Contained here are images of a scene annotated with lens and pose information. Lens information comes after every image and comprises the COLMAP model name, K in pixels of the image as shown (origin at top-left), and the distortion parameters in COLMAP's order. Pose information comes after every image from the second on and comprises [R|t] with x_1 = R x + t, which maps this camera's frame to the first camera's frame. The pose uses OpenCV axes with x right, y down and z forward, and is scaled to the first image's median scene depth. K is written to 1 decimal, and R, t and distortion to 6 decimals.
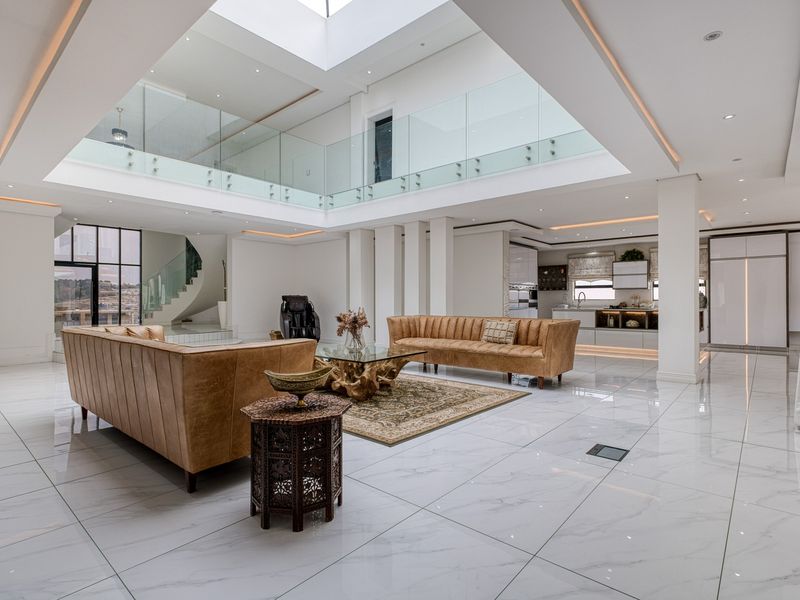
lens RADIAL K [[415.9, 0, 391.8], [0, 415.9, 297.8], [0, 0, 1]] dist [-0.000831, -0.001899]
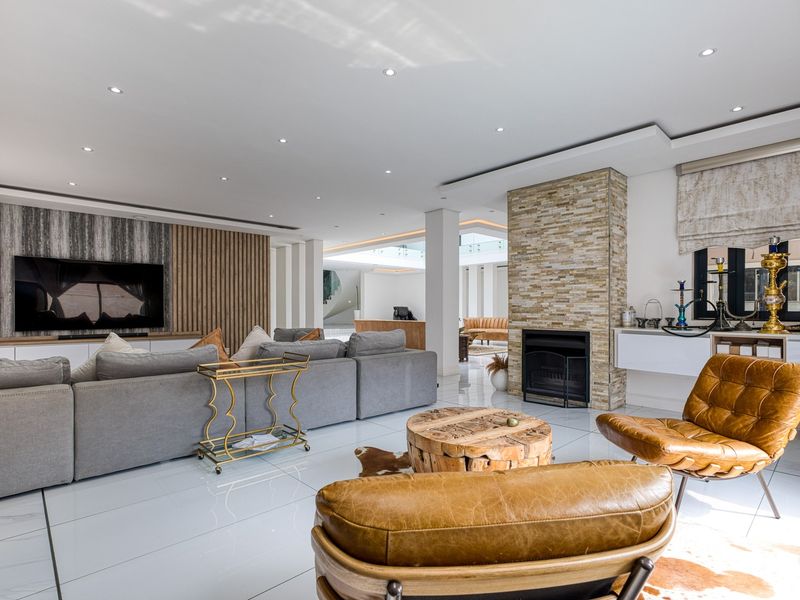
lens RADIAL K [[415.9, 0, 401.3], [0, 415.9, 307.7], [0, 0, 1]] dist [-0.000831, -0.001899]
pose [[0.996039, -0.005026, -0.088776, -0.125815], [0.005676, 0.999959, 0.007064, -0.018446], [0.088736, -0.007540, 0.996027, -0.982108]]
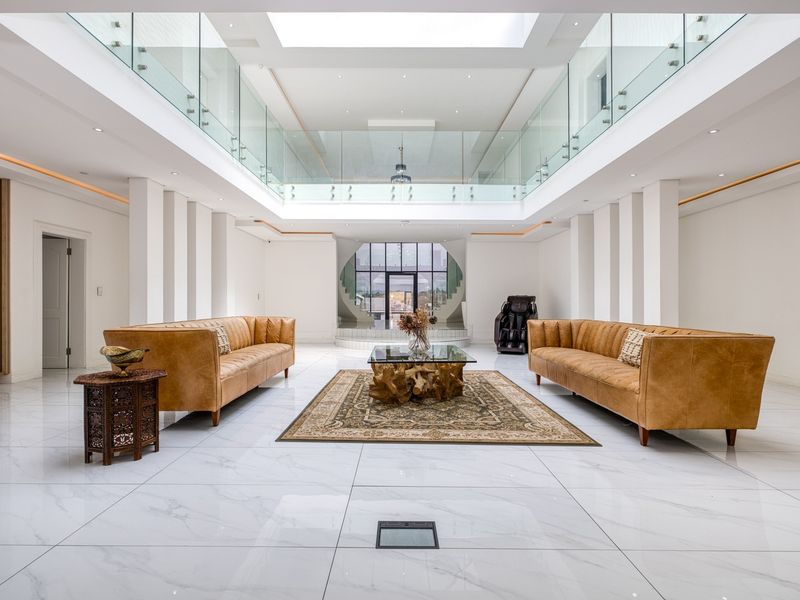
lens RADIAL K [[415.9, 0, 397.9], [0, 415.9, 299.4], [0, 0, 1]] dist [-0.000831, -0.001899]
pose [[0.663284, -0.000567, -0.748367, 0.429198], [-0.000517, 0.999999, -0.001215, 0.006321], [0.748367, 0.001192, 0.663283, 0.248285]]
